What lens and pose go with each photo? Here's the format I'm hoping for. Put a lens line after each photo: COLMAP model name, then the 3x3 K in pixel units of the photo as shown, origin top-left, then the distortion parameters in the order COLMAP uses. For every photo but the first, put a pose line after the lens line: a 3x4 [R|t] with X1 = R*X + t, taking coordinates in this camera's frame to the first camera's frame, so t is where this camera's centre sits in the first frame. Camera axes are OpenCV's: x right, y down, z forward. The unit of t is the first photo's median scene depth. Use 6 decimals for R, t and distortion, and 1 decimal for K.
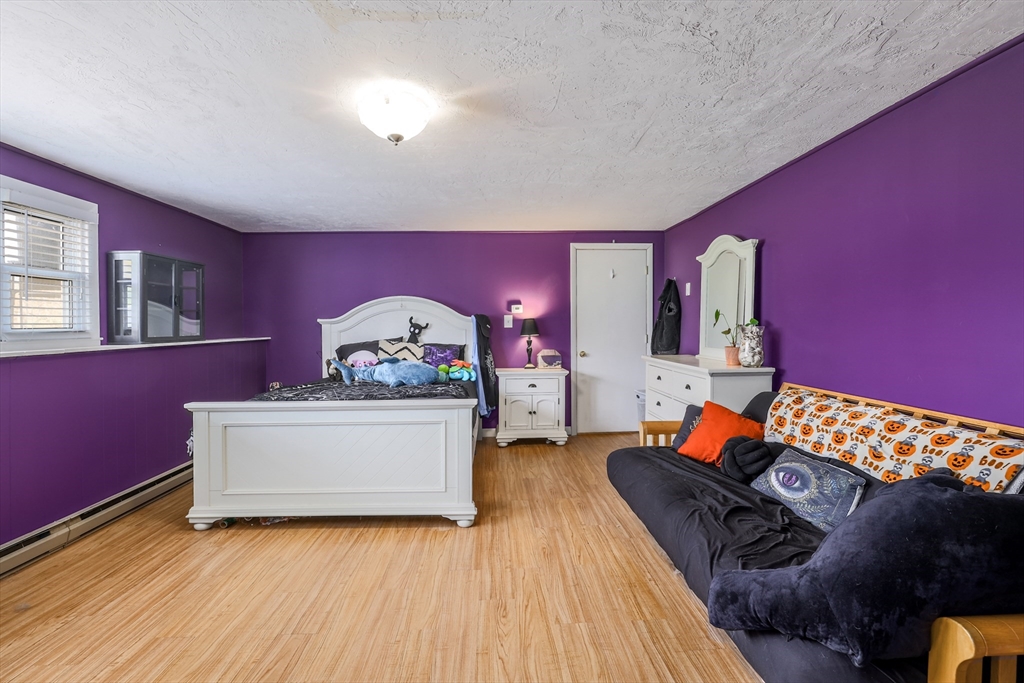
lens RADIAL K [[473.6, 0, 505.7], [0, 473.6, 337.4], [0, 0, 1]] dist [-0.019940, -0.000045]
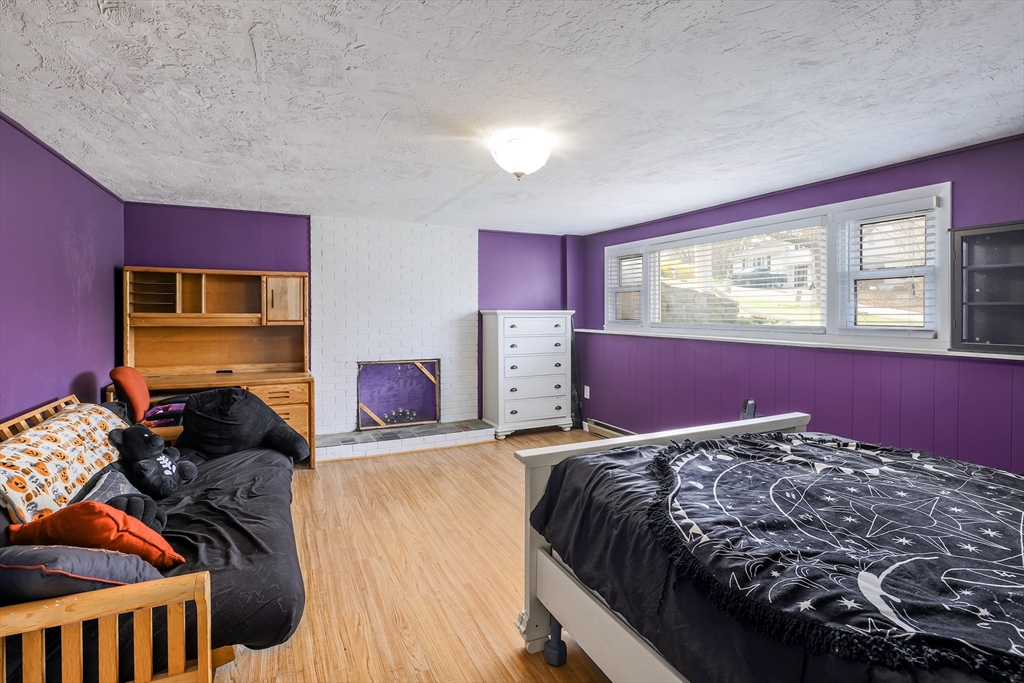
lens RADIAL K [[487.6, 0, 512.8], [0, 487.6, 302.5], [0, 0, 1]] dist [0.000823, 0.000232]
pose [[-0.910509, 0.008995, -0.413391, 0.274864], [0.007274, 0.999957, 0.005736, -0.106458], [0.413425, 0.002216, -0.910536, 1.998504]]
